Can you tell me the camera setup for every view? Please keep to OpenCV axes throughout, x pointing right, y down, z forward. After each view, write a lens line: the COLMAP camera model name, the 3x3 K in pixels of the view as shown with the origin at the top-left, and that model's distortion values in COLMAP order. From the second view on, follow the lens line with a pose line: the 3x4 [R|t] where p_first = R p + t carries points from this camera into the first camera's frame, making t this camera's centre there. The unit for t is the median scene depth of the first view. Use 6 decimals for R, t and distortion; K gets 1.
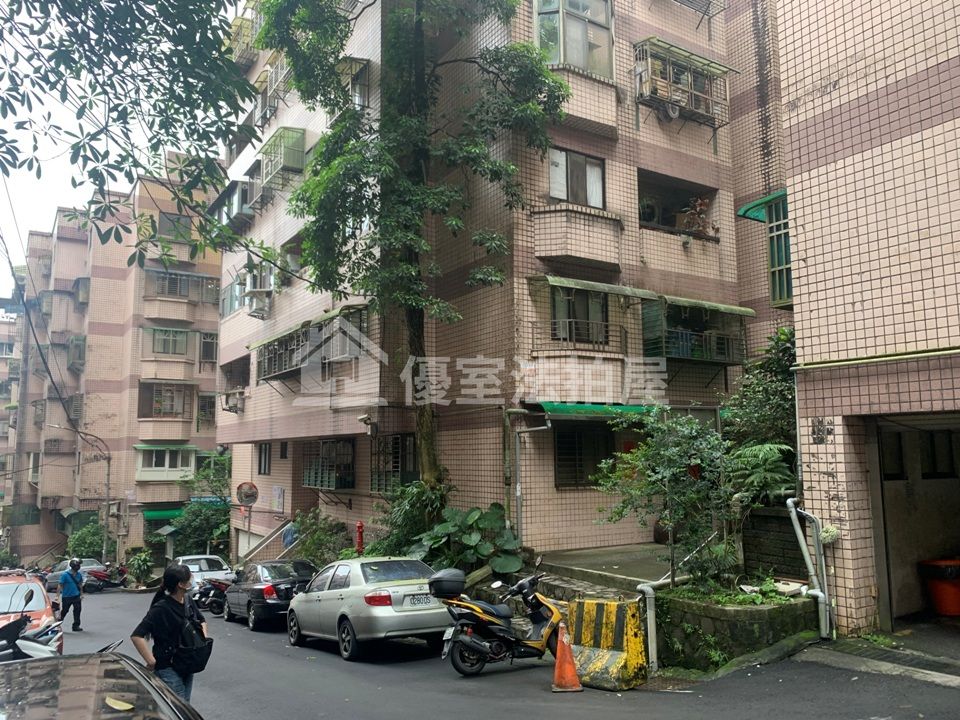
lens RADIAL K [[740.3, 0, 470.9], [0, 740.3, 368.6], [0, 0, 1]] dist [0.010185, -0.007515]
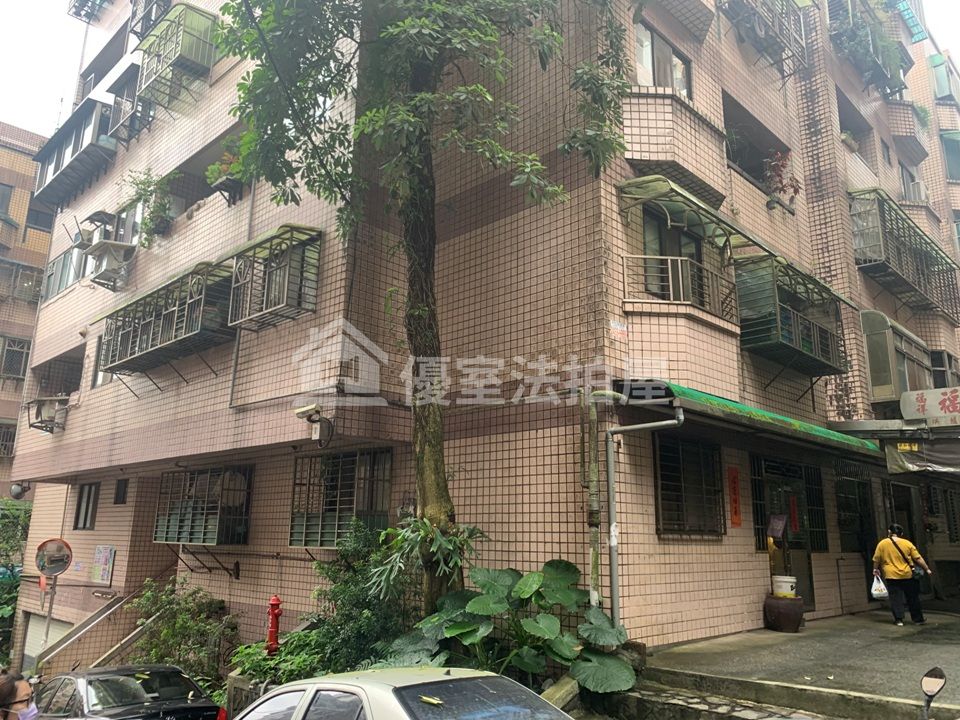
lens RADIAL K [[740.3, 0, 482.8], [0, 740.3, 353.6], [0, 0, 1]] dist [0.010185, -0.007515]
pose [[0.972535, 0.077317, 0.219541, -0.141499], [-0.049052, 0.990115, -0.131402, 0.091645], [-0.227530, 0.117024, 0.966714, 0.400261]]
